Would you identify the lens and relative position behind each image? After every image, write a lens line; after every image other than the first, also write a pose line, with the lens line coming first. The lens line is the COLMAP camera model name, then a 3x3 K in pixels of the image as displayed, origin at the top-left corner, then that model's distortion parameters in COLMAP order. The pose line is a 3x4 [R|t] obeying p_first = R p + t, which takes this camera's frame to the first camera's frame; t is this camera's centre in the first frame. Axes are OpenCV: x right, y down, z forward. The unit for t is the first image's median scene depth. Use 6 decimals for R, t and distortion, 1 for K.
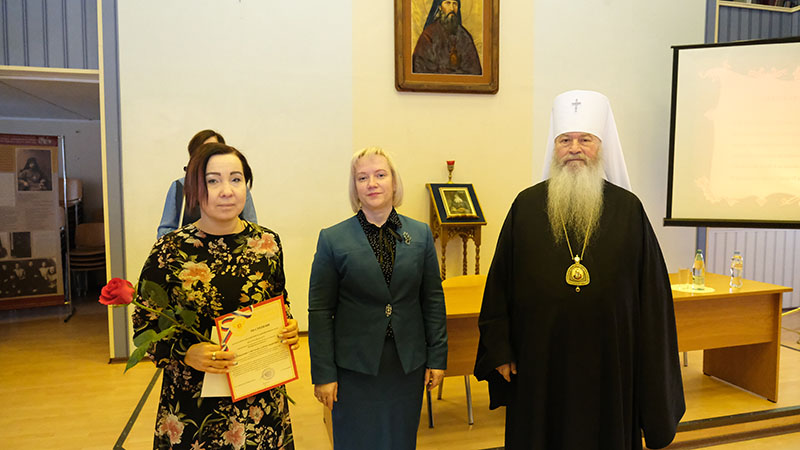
lens RADIAL K [[553.5, 0, 400.0], [0, 553.5, 225.0], [0, 0, 1]] dist [-0.012473, 0.004390]
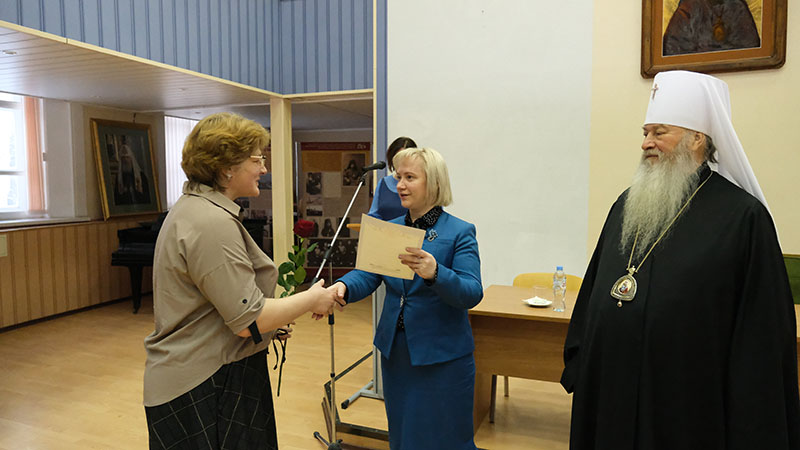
lens RADIAL K [[553.5, 0, 400.0], [0, 553.5, 225.0], [0, 0, 1]] dist [-0.012473, 0.004390]
pose [[0.804234, 0.046329, -0.592504, 0.221140], [-0.040768, 0.998909, 0.022771, -0.005552], [0.592912, 0.005841, 0.805246, 0.033432]]
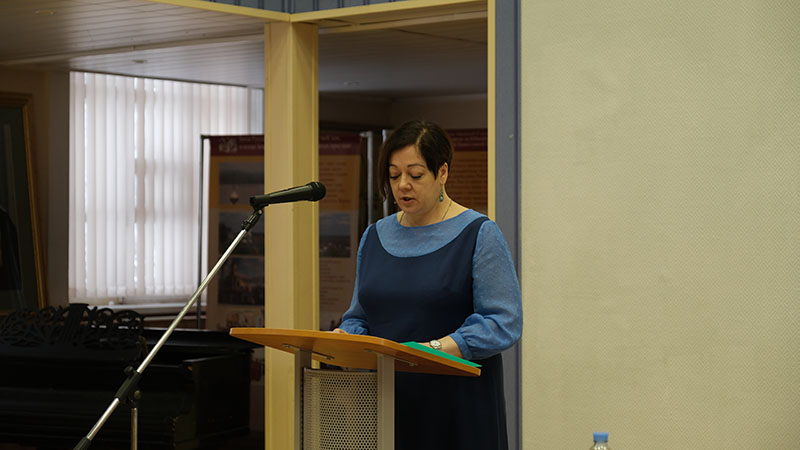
lens RADIAL K [[1710.6, 0, 400.0], [0, 1710.6, 225.0], [0, 0, 1]] dist [0.611891, 0.016196]
pose [[0.587611, -0.015234, -0.809000, 0.533869], [-0.045327, 0.997633, -0.051709, 0.001338], [0.807873, 0.067054, 0.585530, 0.069402]]
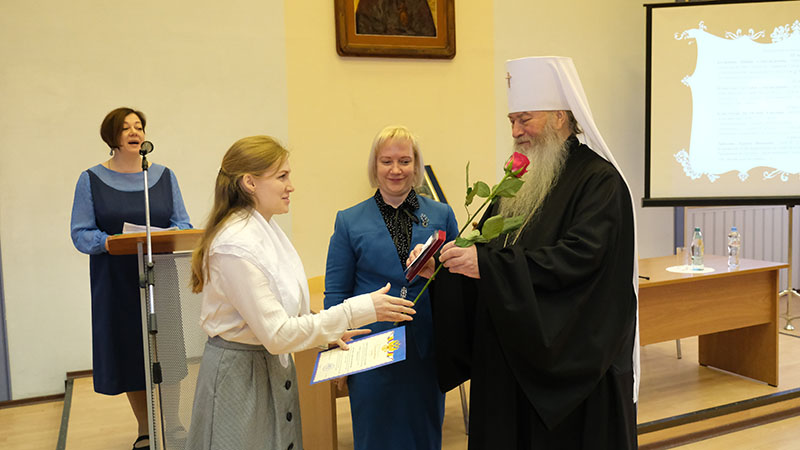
lens RADIAL K [[704.8, 0, 401.3], [0, 704.8, 226.4], [0, 0, 1]] dist [-0.004829, 0.003747]
pose [[0.986562, -0.040186, 0.158371, -0.090256], [0.039928, 0.999191, 0.004809, 0.012625], [-0.158436, 0.001579, 0.987368, -0.059410]]
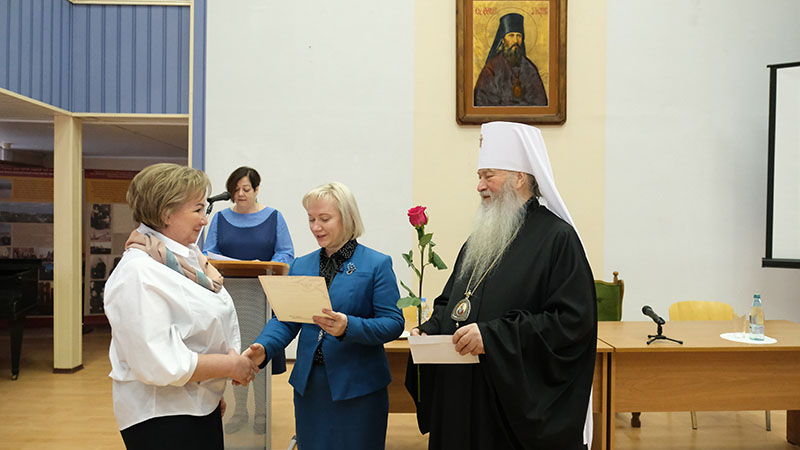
lens RADIAL K [[549.0, 0, 399.1], [0, 549.0, 225.6], [0, 0, 1]] dist [-0.011222, 0.004050]
pose [[0.971504, 0.012475, -0.236693, 0.128905], [-0.027299, 0.997857, -0.059458, 0.003775], [0.235444, 0.064225, 0.969764, 0.016850]]
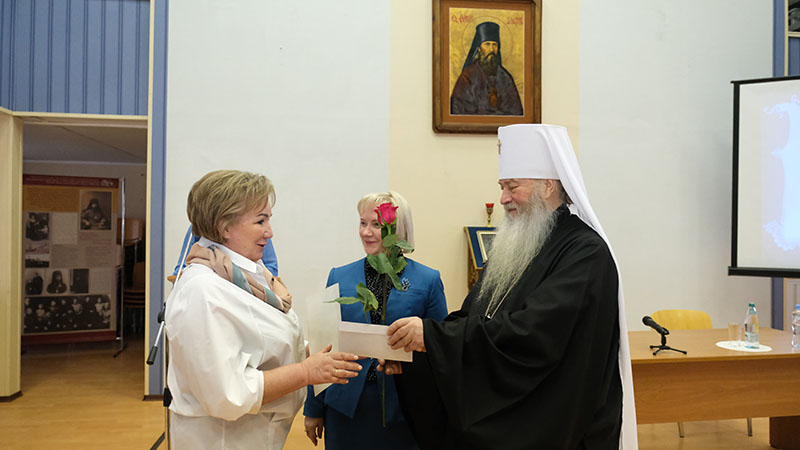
lens RADIAL K [[555.5, 0, 399.2], [0, 555.5, 225.4], [0, 0, 1]] dist [-0.008375, 0.005387]
pose [[0.991715, 0.008733, -0.128161, 0.060677], [-0.018948, 0.996718, -0.078707, 0.002107], [0.127053, 0.080483, 0.988625, 0.024588]]
